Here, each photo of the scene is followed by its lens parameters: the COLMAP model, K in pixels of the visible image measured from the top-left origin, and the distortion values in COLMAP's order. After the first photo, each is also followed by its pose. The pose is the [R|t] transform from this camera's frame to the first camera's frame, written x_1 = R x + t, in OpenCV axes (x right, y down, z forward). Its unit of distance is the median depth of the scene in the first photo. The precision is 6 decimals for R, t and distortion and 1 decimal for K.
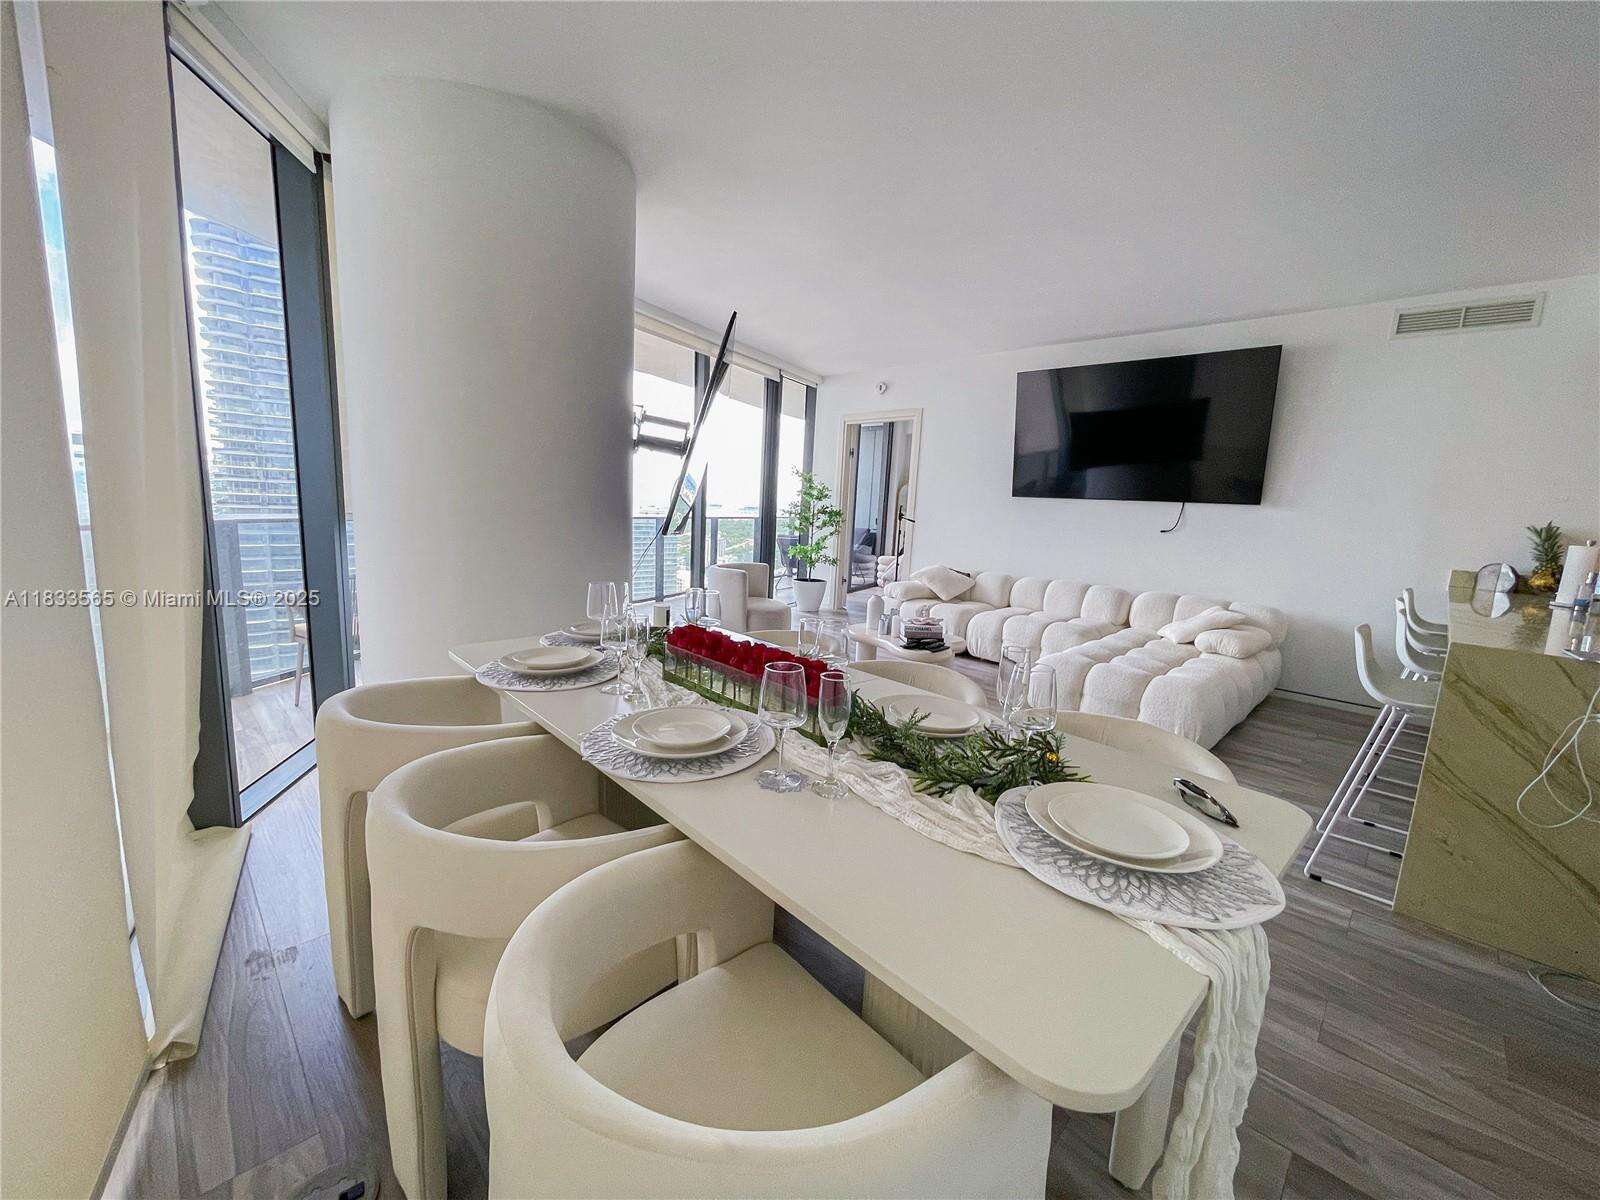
lens RADIAL K [[649.8, 0, 793.5], [0, 649.8, 604.6], [0, 0, 1]] dist [-0.002703, -0.000130]
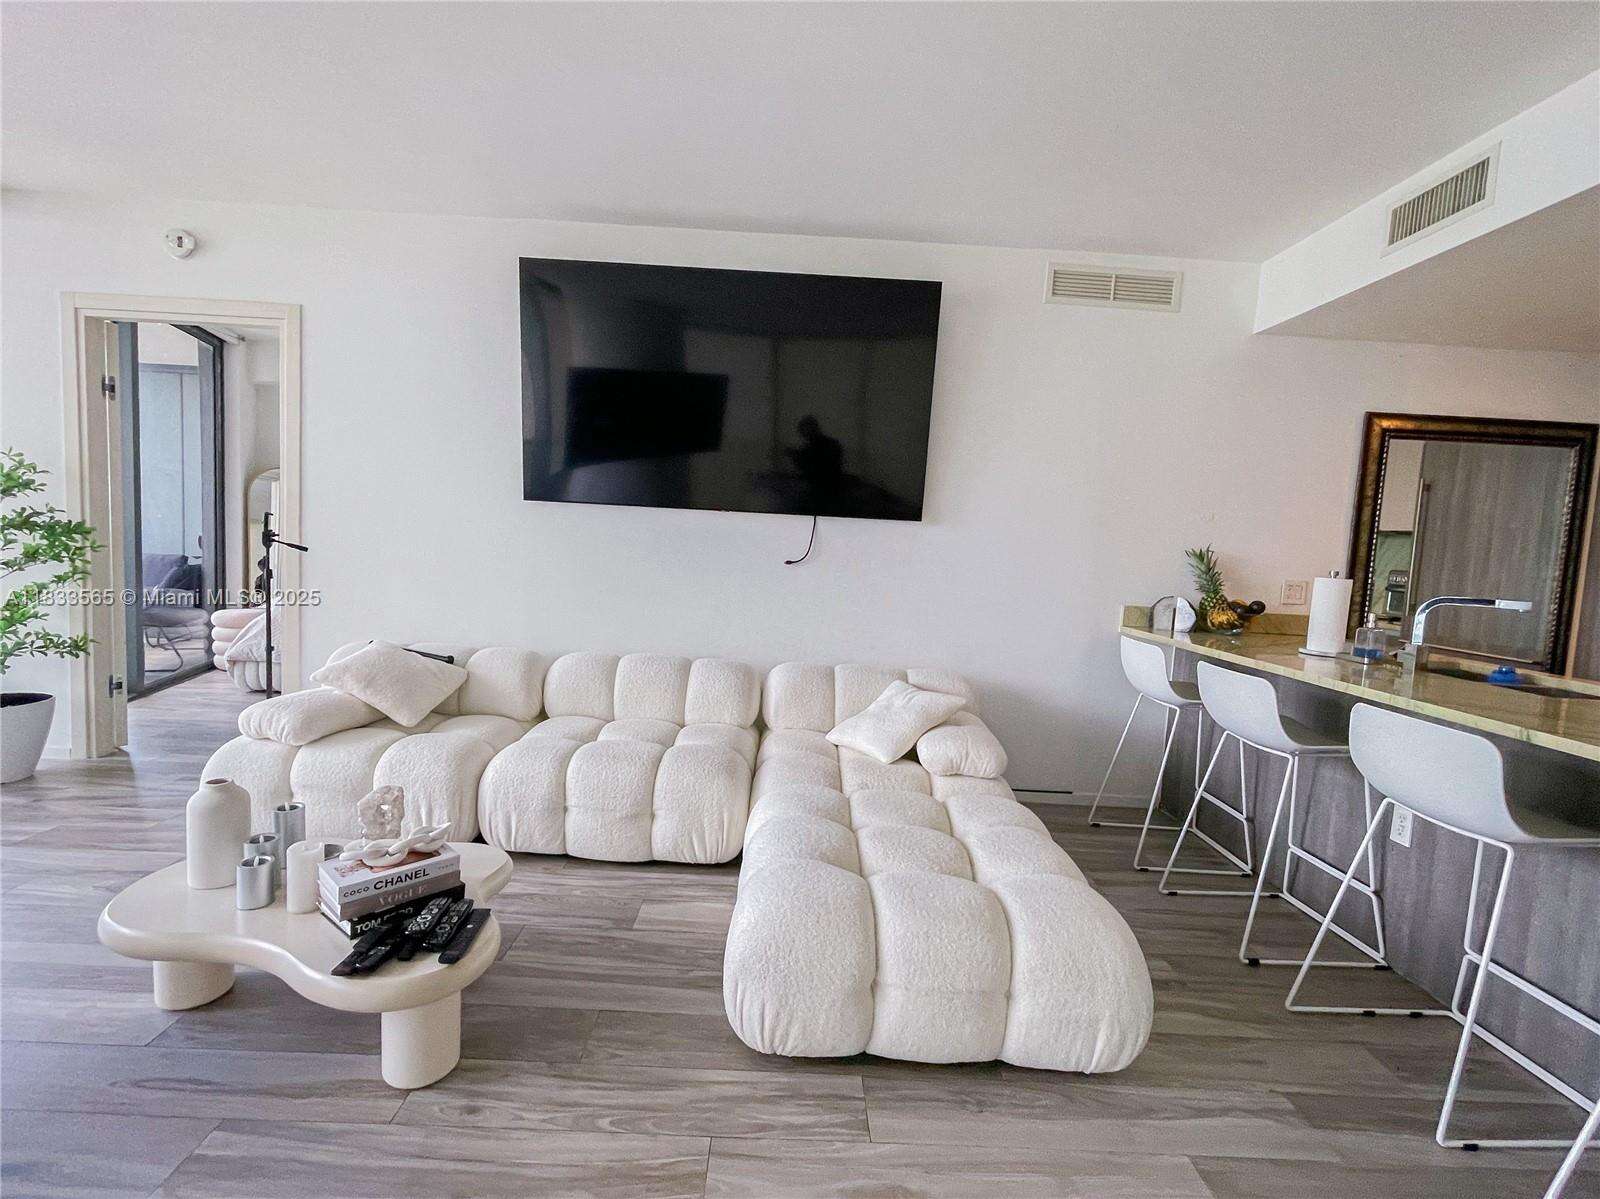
lens RADIAL K [[743.3, 0, 793.3], [0, 743.3, 602.9], [0, 0, 1]] dist [0.007349, 0.000732]
pose [[0.701456, -0.070524, 0.709215, 0.049966], [0.093507, 0.995597, 0.006518, -0.057880], [-0.706552, 0.061745, 0.704962, 0.370892]]
